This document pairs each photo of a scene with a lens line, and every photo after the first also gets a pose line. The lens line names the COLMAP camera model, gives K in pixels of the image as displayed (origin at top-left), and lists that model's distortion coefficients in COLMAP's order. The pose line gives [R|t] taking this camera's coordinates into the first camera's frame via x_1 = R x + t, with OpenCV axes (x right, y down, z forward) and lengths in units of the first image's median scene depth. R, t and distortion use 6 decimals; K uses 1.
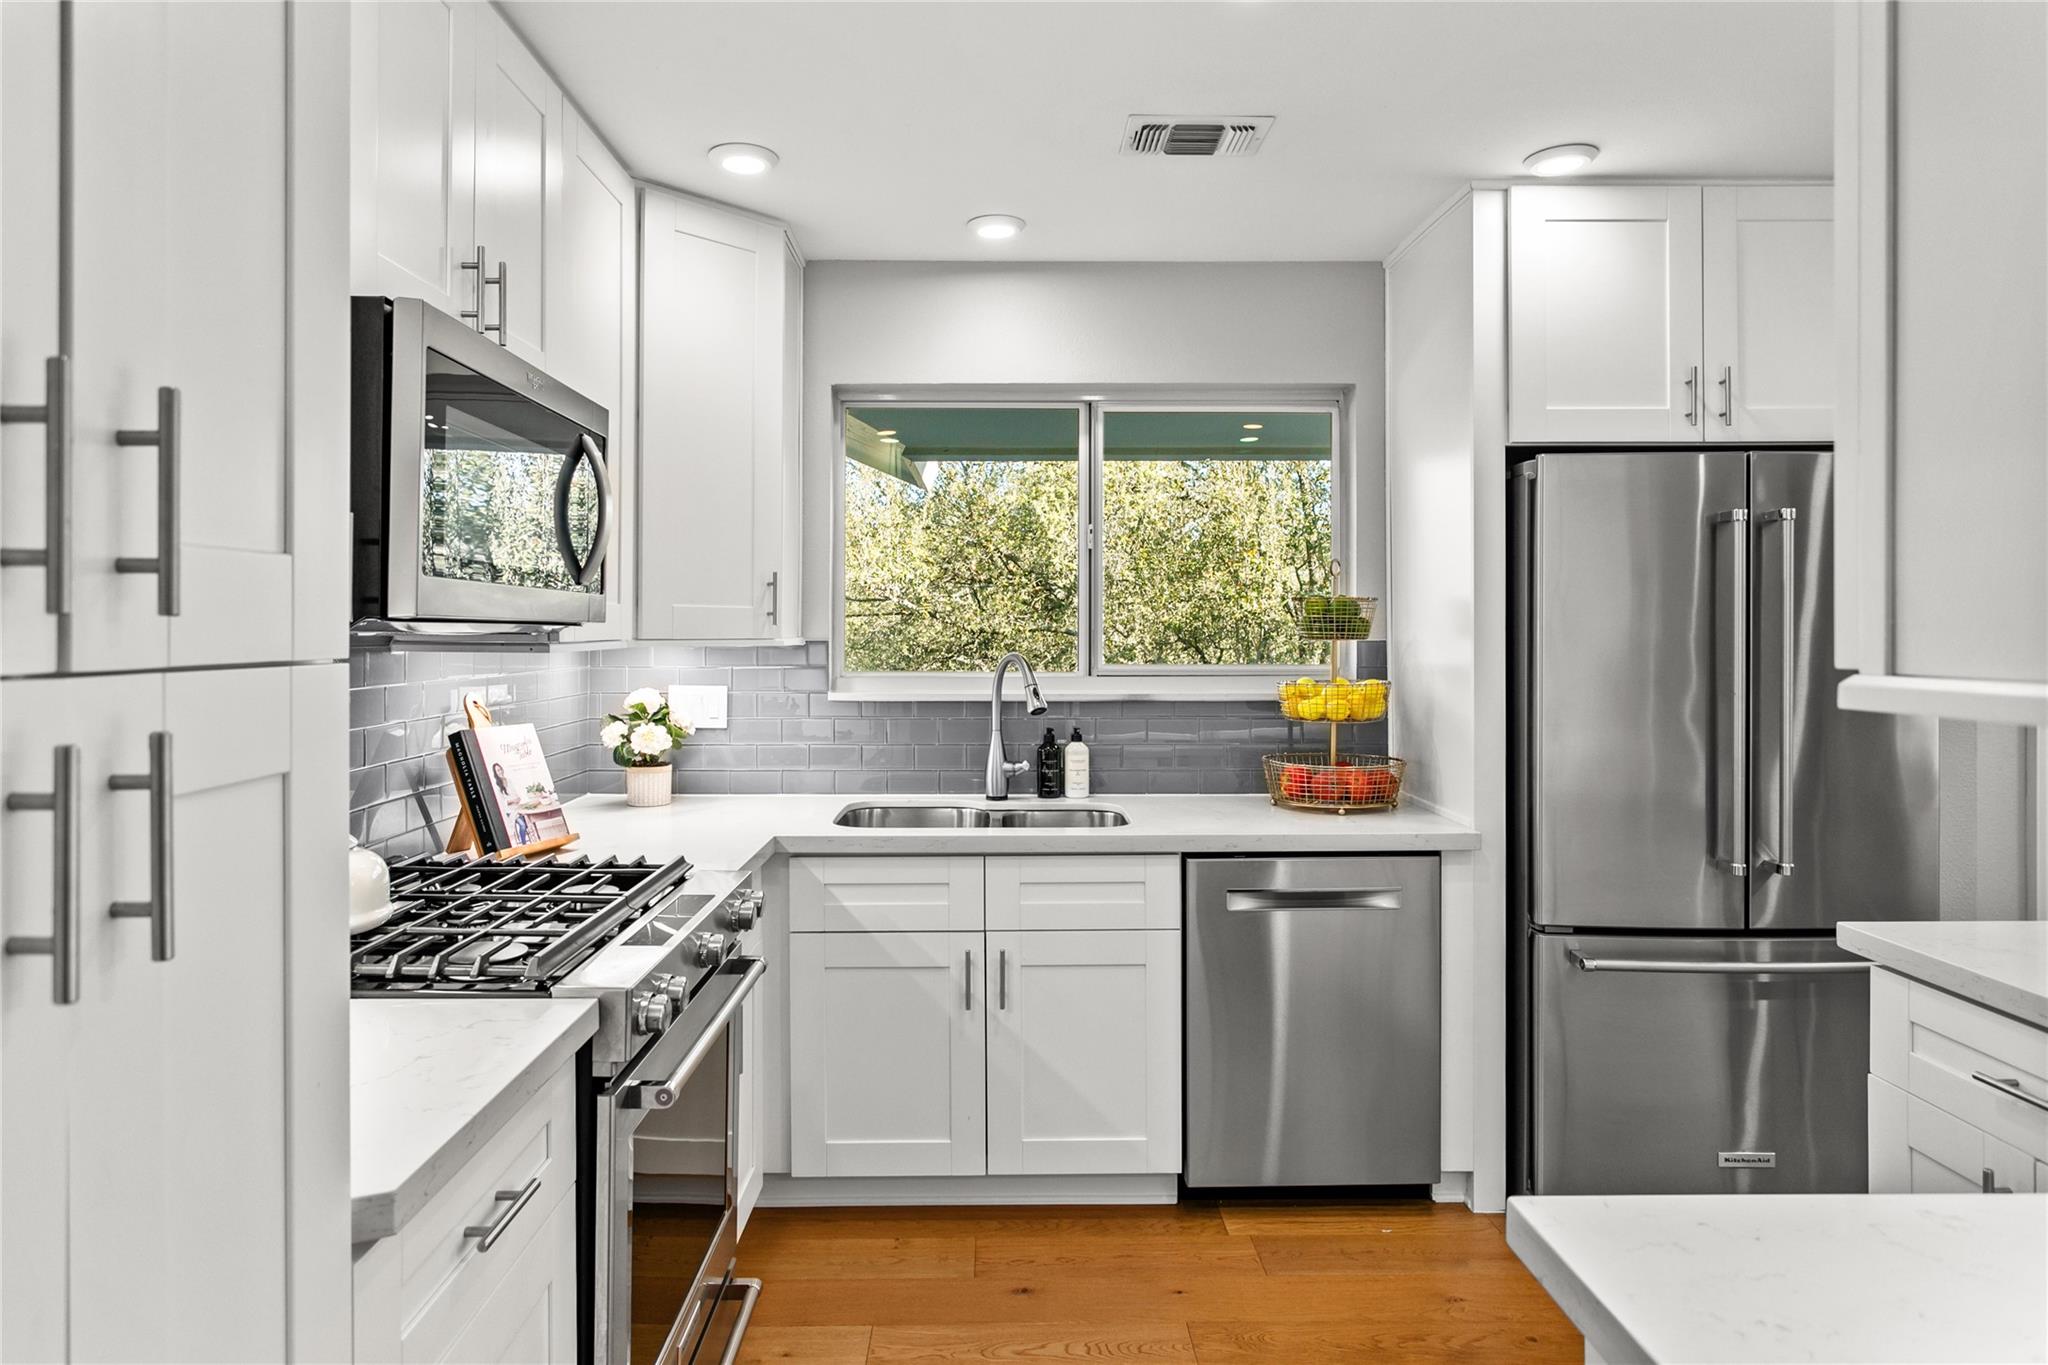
lens RADIAL K [[1187.0, 0, 1022.8], [0, 1187.0, 635.2], [0, 0, 1]] dist [-0.002157, -0.000104]
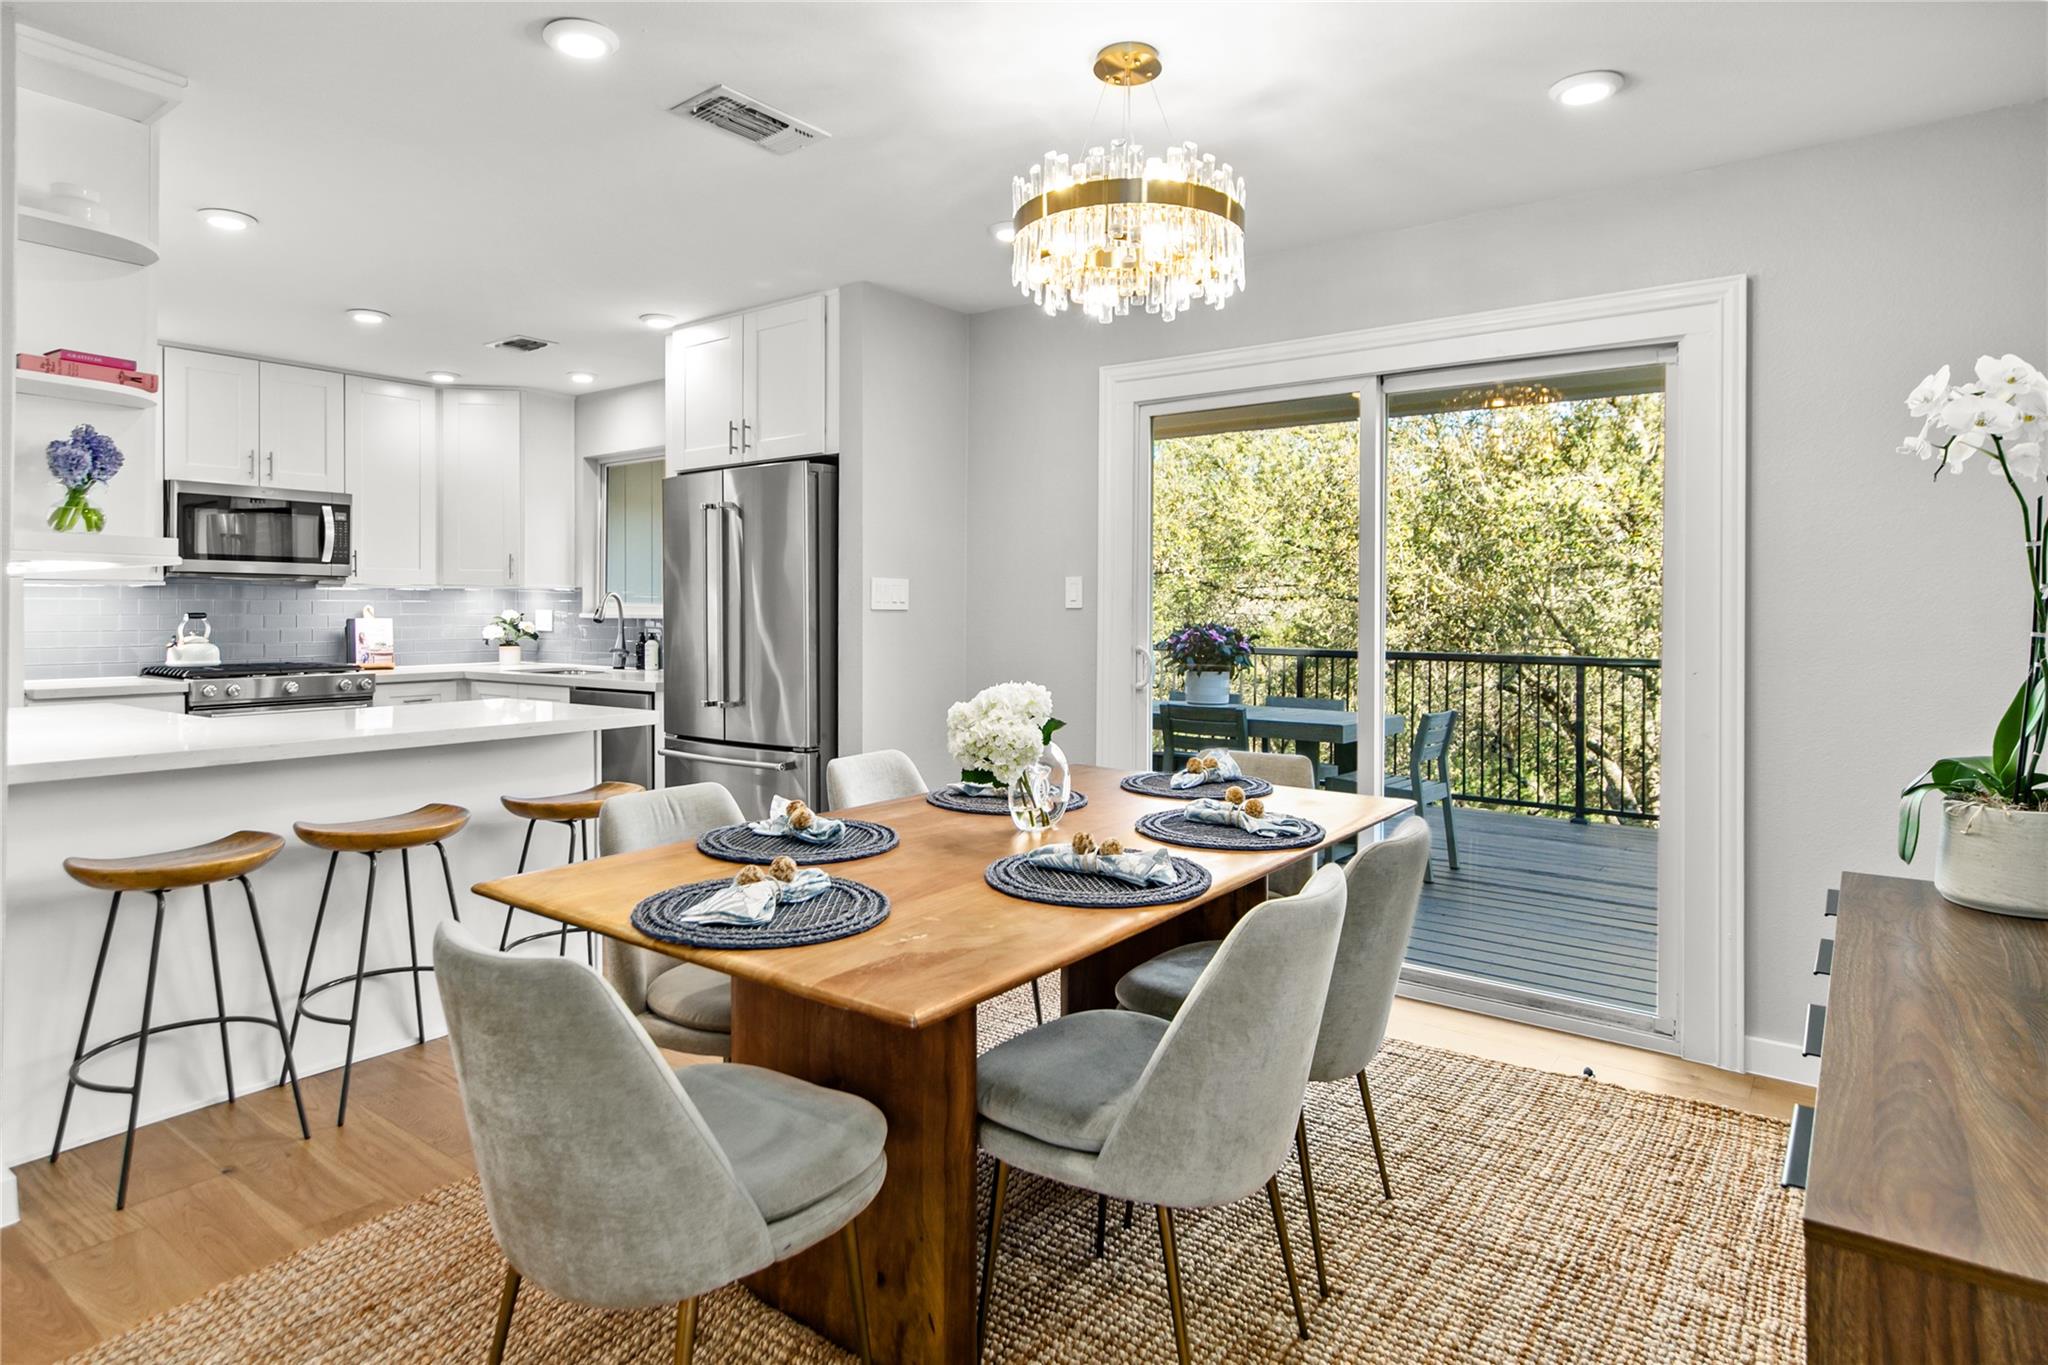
lens RADIAL K [[1158.4, 0, 1018.7], [0, 1158.4, 612.5], [0, 0, 1]] dist [-0.001489, -0.000252]
pose [[0.791822, 0.000564, -0.610752, 2.018413], [-0.000093, 1.000000, 0.000802, 0.058678], [0.610752, -0.000578, 0.791822, -0.102128]]
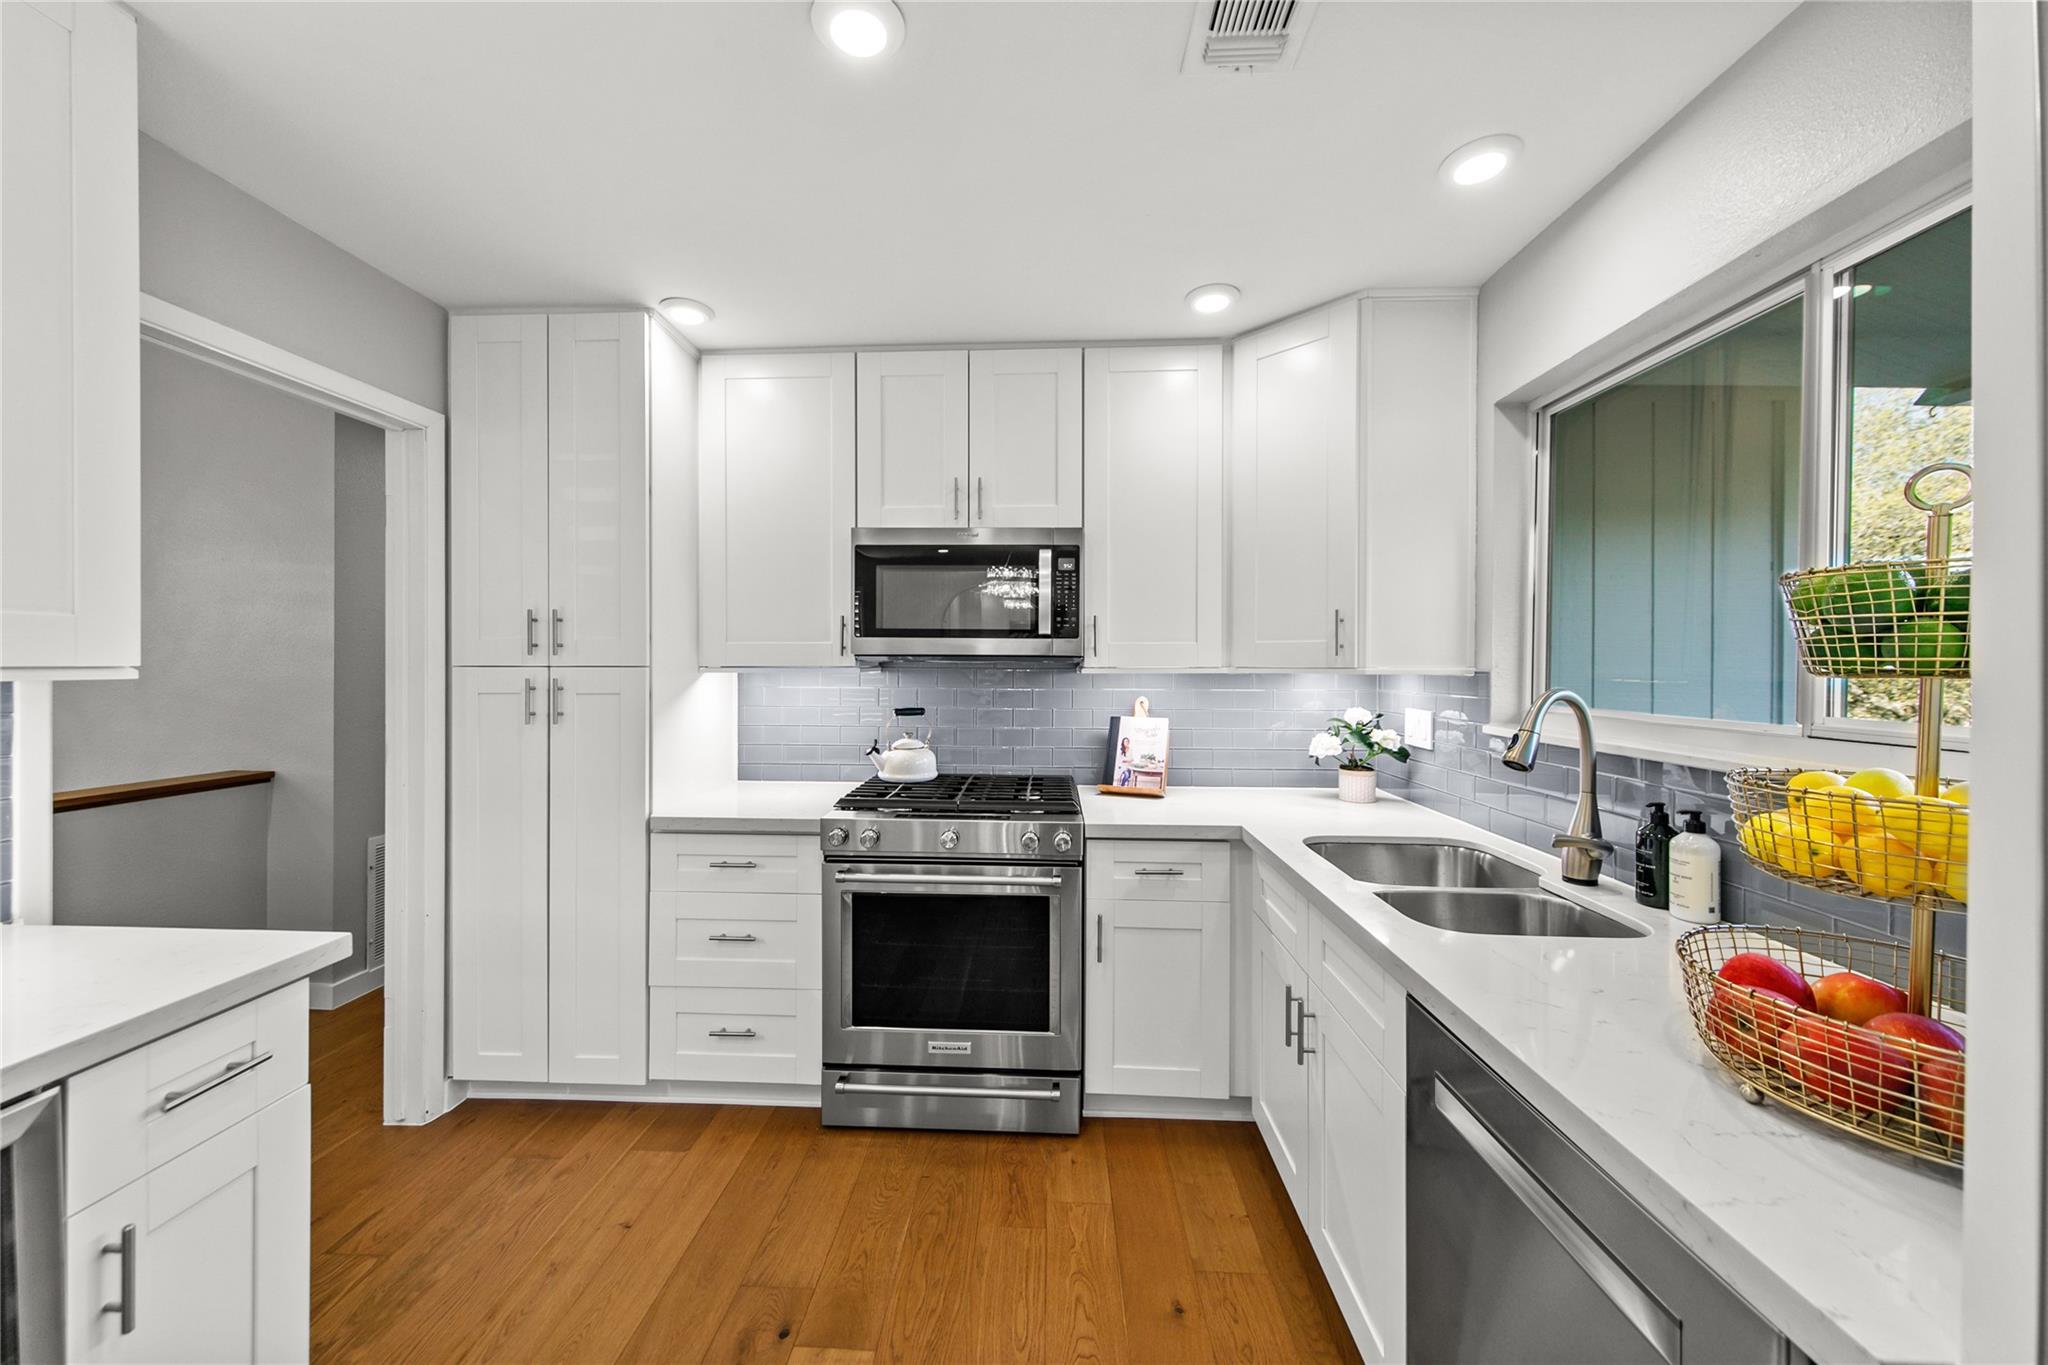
lens RADIAL K [[743.6, 0, 998.8], [0, 743.6, 668.3], [0, 0, 1]] dist [0.001238, -0.000016]
pose [[-0.082101, 0.000261, -0.996624, 0.598296], [-0.005683, 0.999984, 0.000730, 0.006755], [0.996608, 0.005724, -0.082098, 0.831043]]
